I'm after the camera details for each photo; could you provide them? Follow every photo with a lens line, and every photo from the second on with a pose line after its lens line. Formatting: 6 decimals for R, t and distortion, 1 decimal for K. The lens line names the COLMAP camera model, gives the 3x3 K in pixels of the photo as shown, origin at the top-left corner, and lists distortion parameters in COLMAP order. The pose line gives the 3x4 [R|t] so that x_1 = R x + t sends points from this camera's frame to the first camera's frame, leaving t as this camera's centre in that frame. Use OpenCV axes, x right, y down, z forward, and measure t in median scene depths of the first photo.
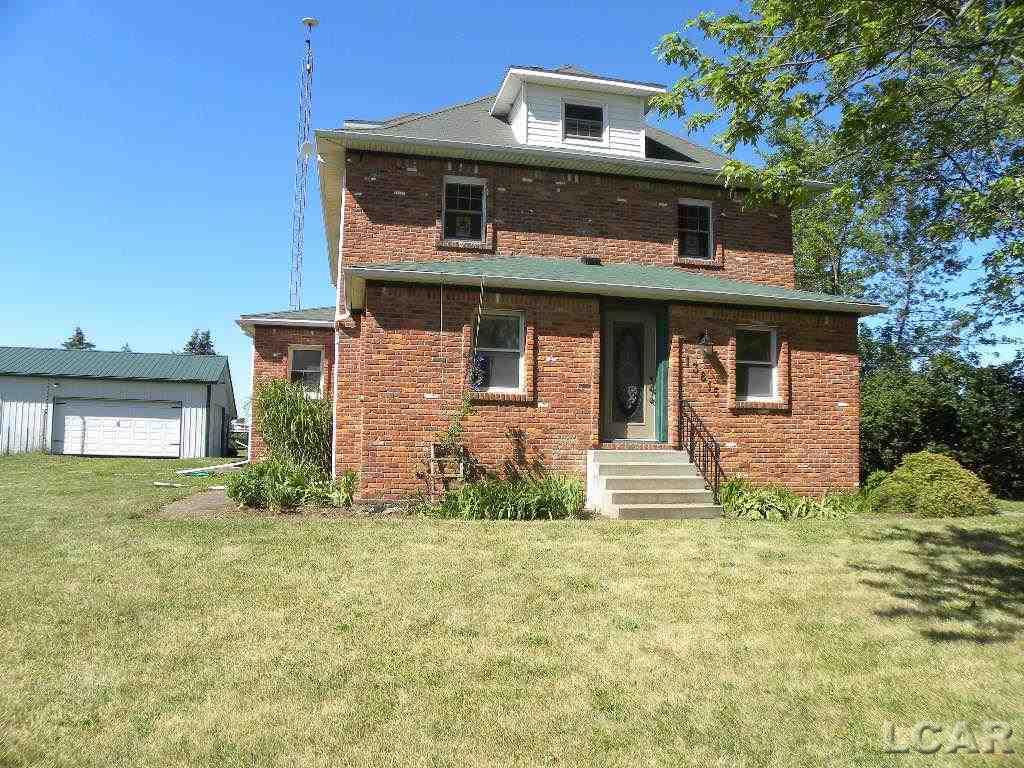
lens RADIAL K [[764.5, 0, 512.0], [0, 764.5, 384.0], [0, 0, 1]] dist [-0.136948, 0.004219]
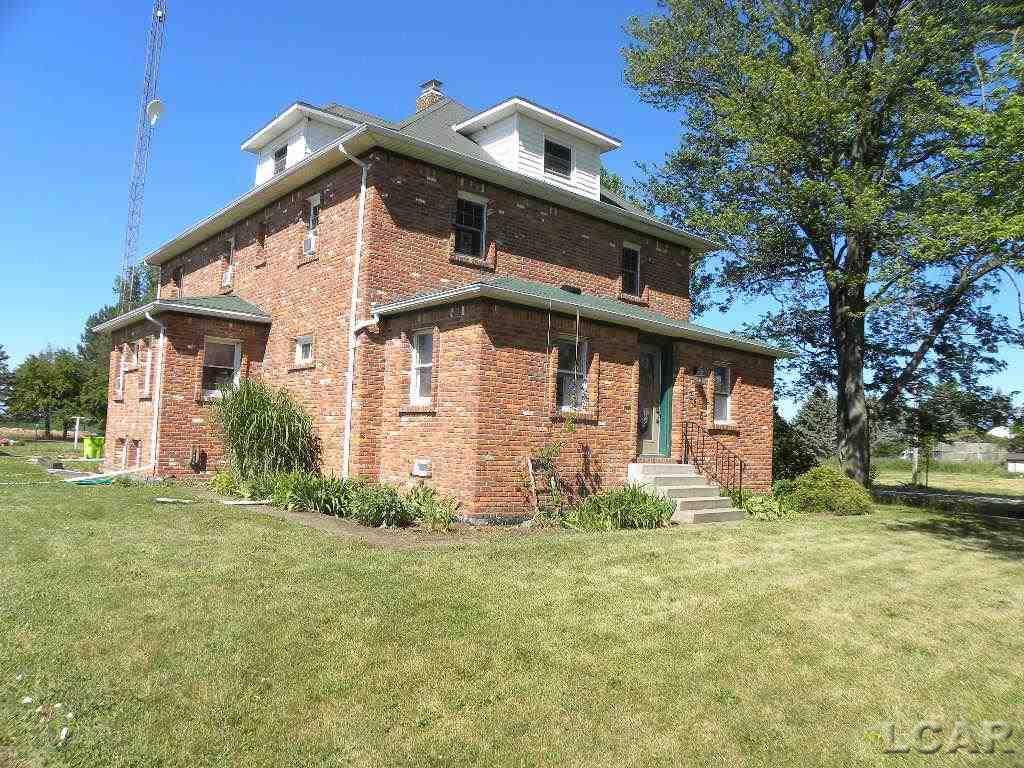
lens RADIAL K [[764.5, 0, 512.0], [0, 764.5, 384.0], [0, 0, 1]] dist [-0.136948, 0.004219]
pose [[0.875422, 0.052284, 0.480524, -0.536552], [-0.055587, 0.998427, -0.007368, -0.013023], [-0.480153, -0.020261, 0.876951, 0.072148]]
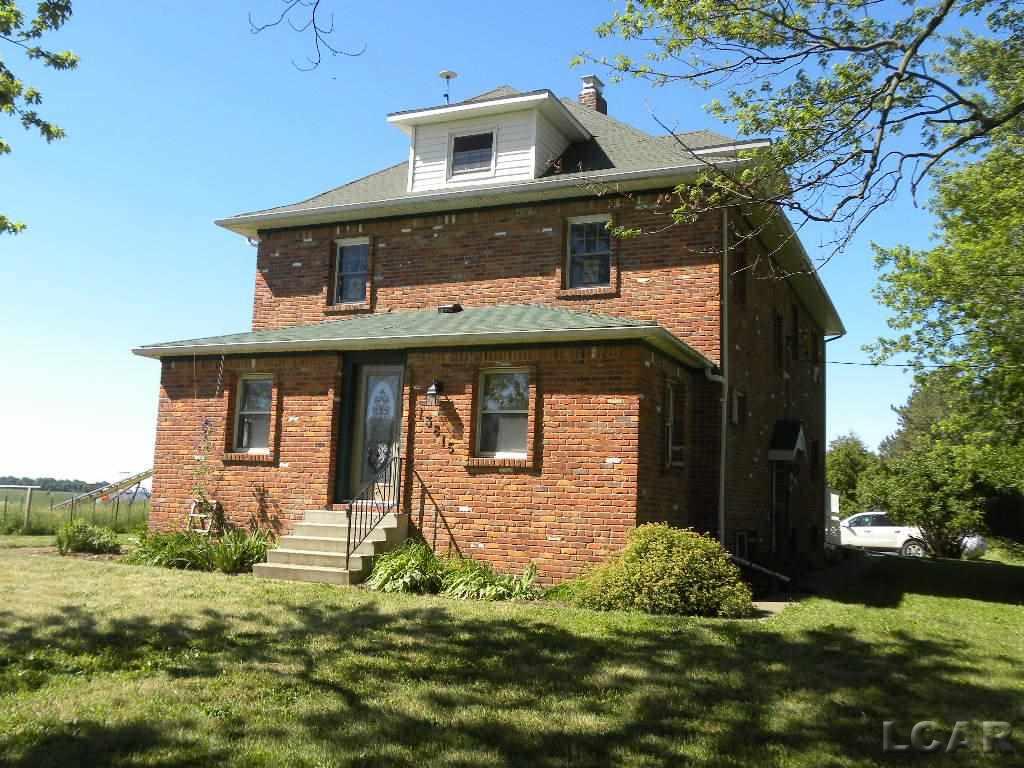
lens RADIAL K [[967.0, 0, 512.0], [0, 967.0, 384.0], [0, 0, 1]] dist [-0.059472, -0.002027]
pose [[0.802801, -0.065802, -0.592605, 0.909465], [0.016664, 0.995980, -0.088018, 0.033351], [0.596015, 0.060786, 0.800669, 0.134563]]
